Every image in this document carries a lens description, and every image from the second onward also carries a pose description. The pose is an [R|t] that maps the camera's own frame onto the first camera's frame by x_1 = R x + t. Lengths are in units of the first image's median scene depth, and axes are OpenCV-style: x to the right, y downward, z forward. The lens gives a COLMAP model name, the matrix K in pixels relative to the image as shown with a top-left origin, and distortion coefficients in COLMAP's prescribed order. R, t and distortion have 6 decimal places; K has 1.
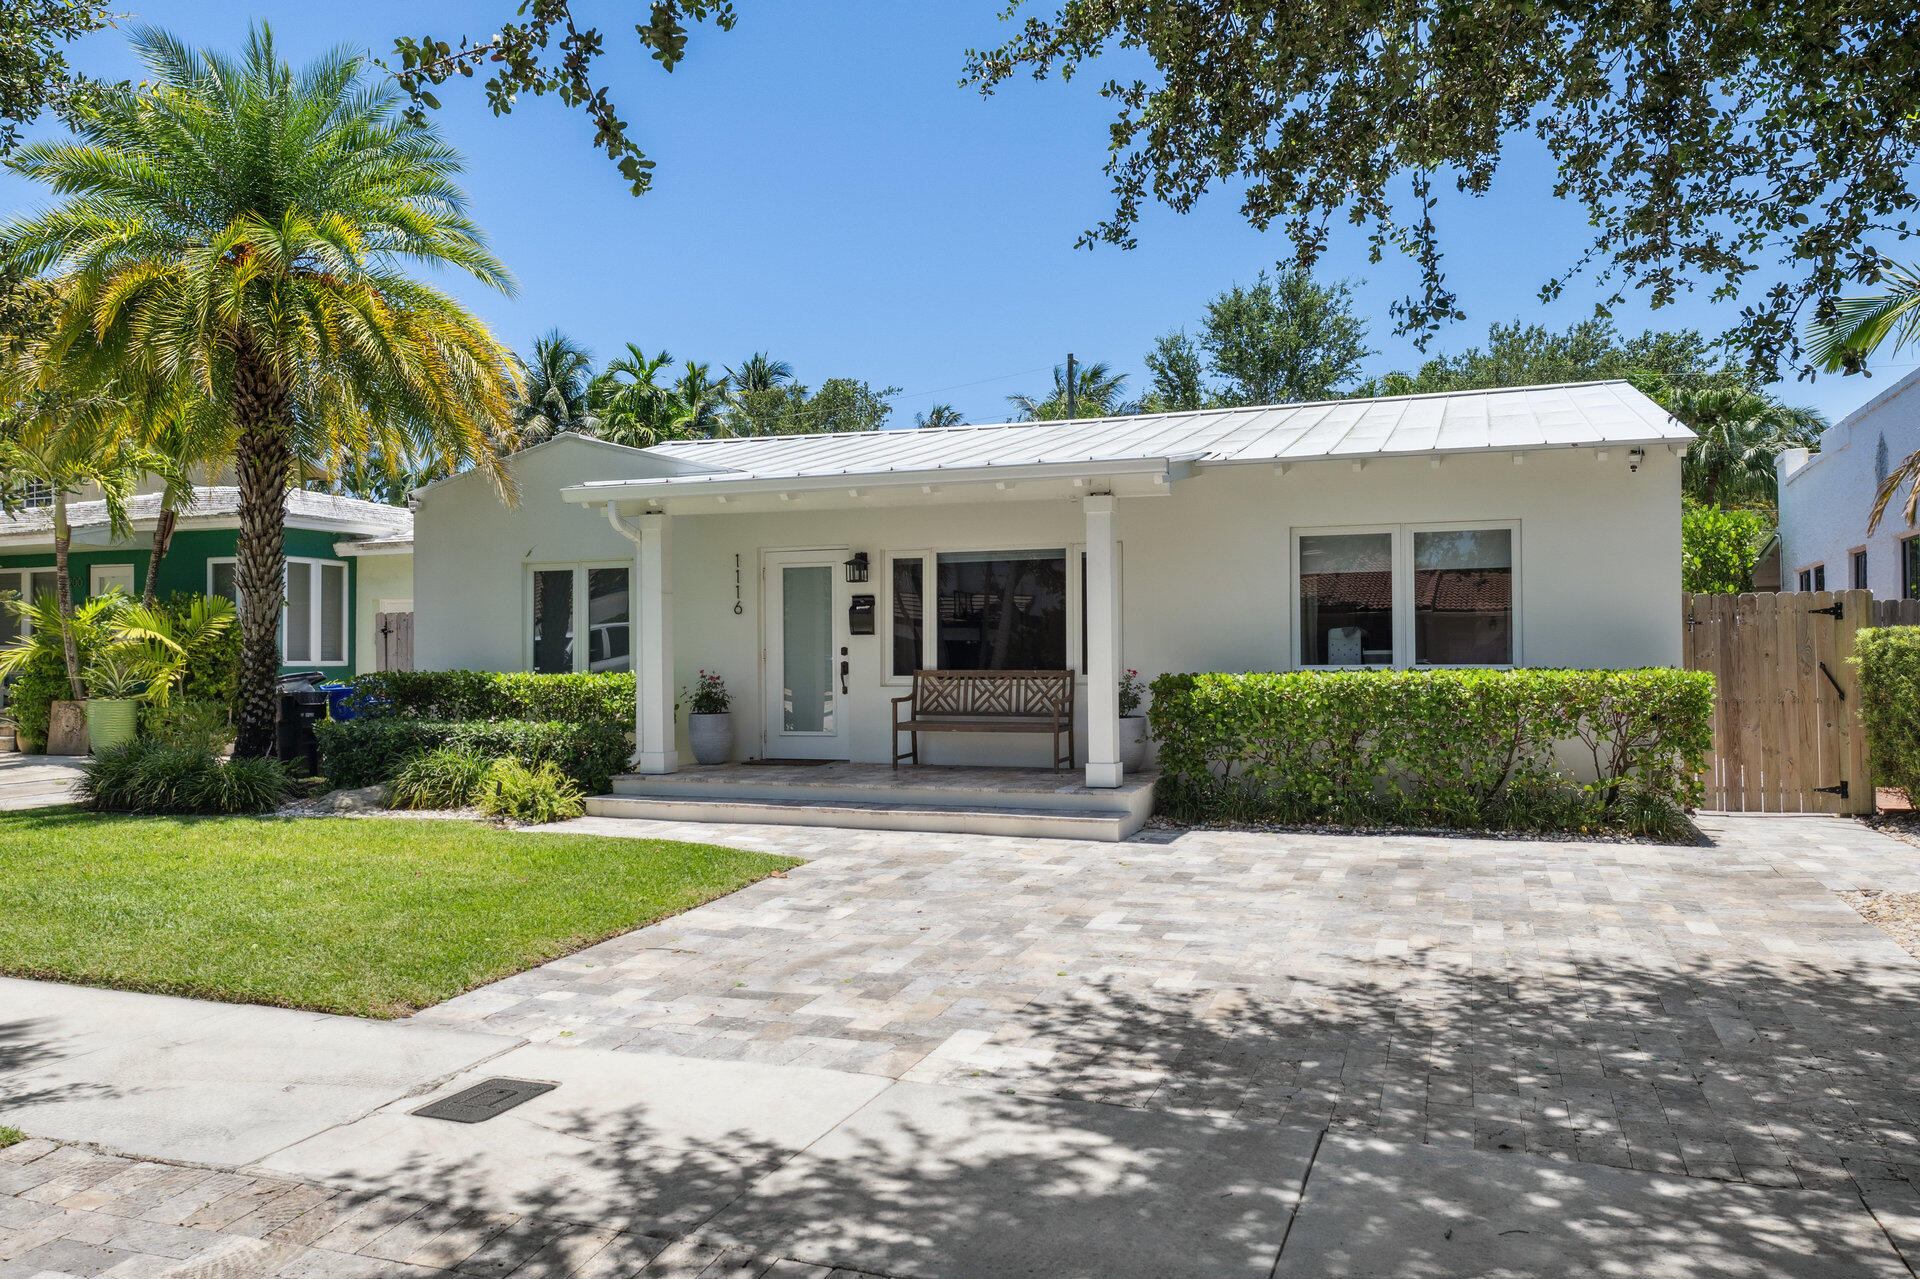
lens RADIAL K [[1459.2, 0, 960.0], [0, 1459.2, 639.5], [0, 0, 1]] dist [0.001139, -0.000002]
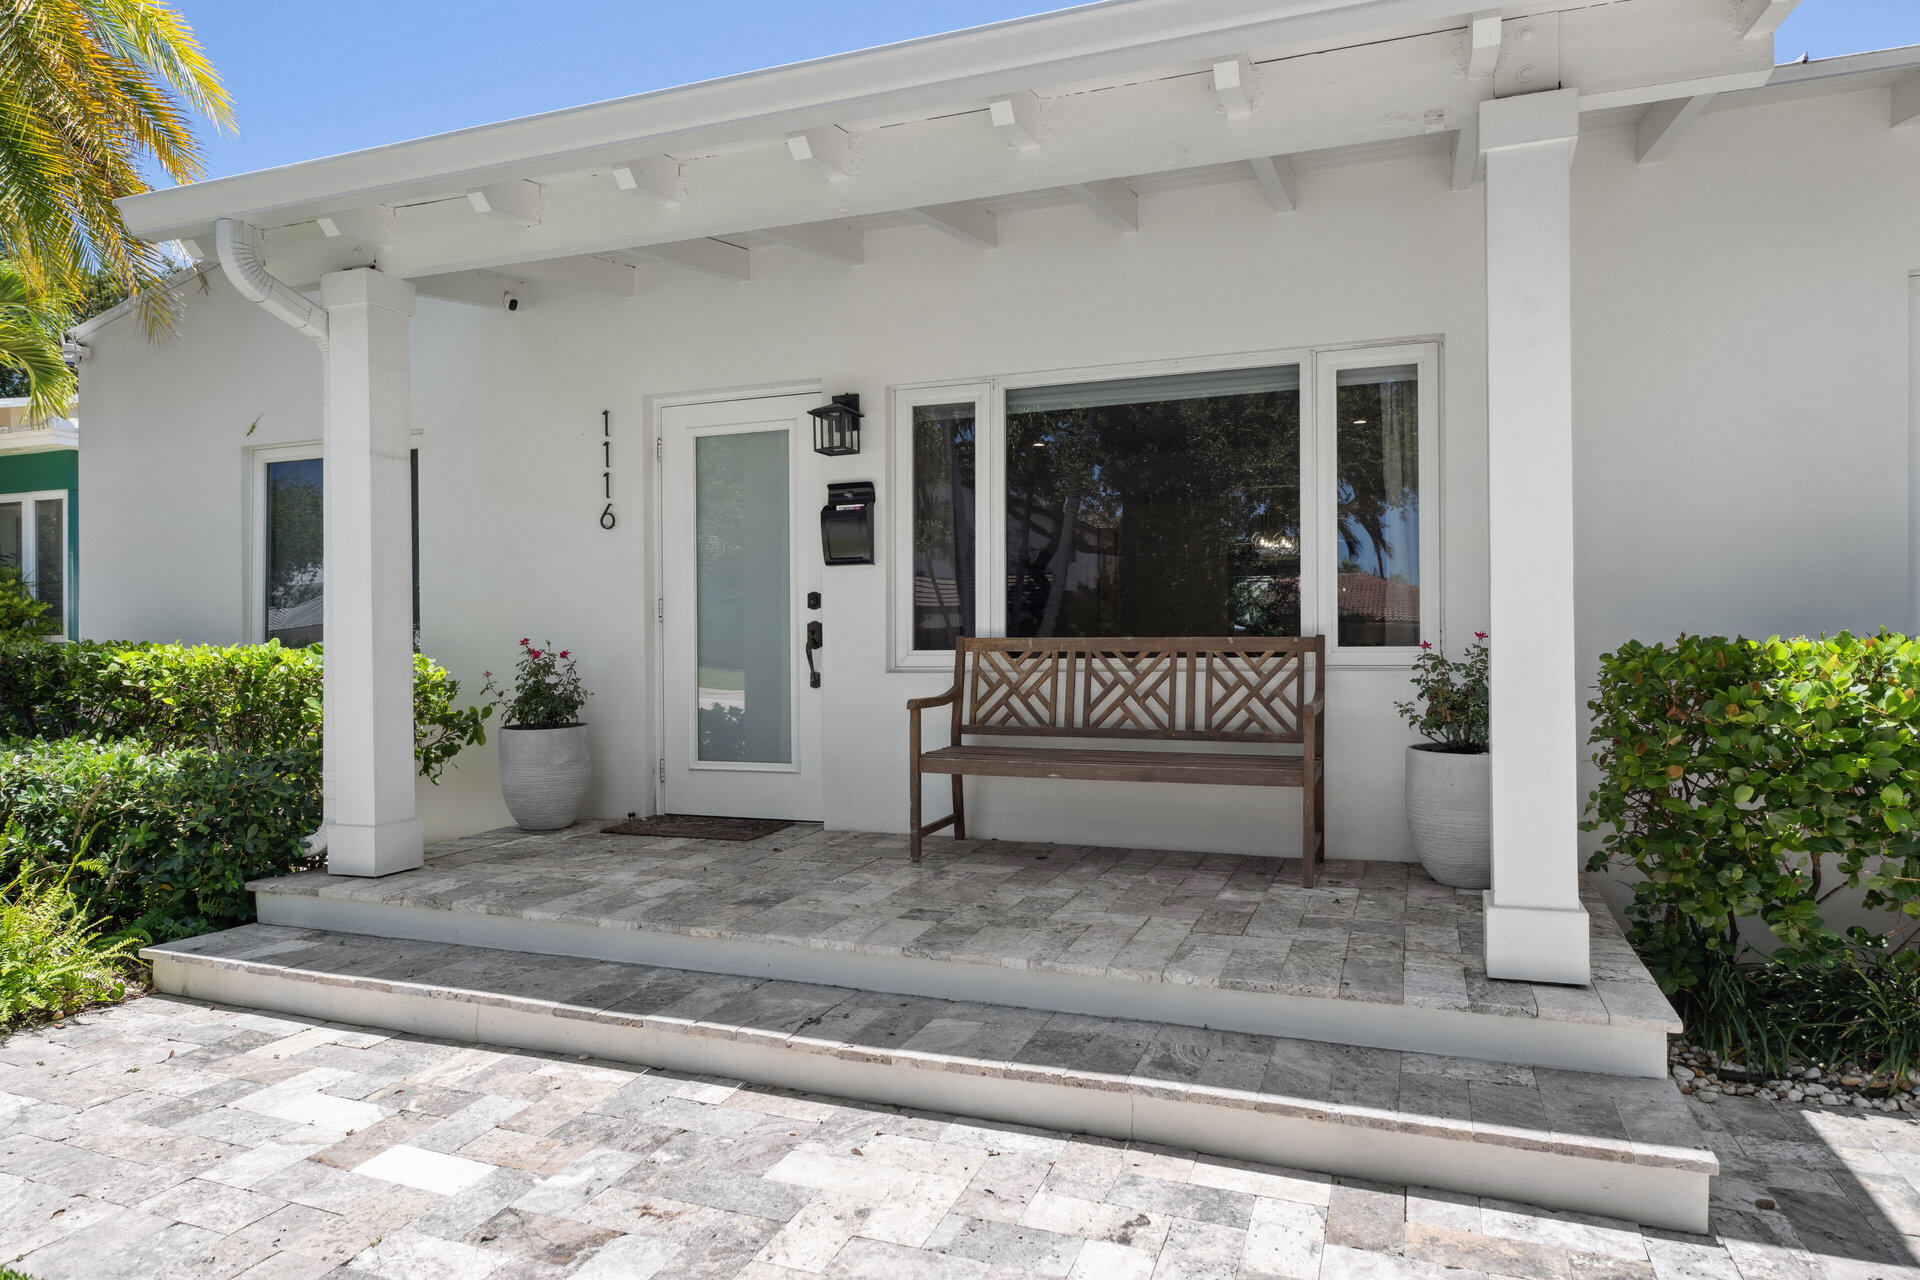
lens RADIAL K [[1203.9, 0, 960.0], [0, 1203.9, 640.0], [0, 0, 1]] dist [-0.001286, -0.000186]
pose [[0.999872, 0.000348, -0.016015, -0.024487], [-0.000231, 0.999973, 0.007292, 0.018998], [0.016017, -0.007287, 0.999845, 0.617755]]
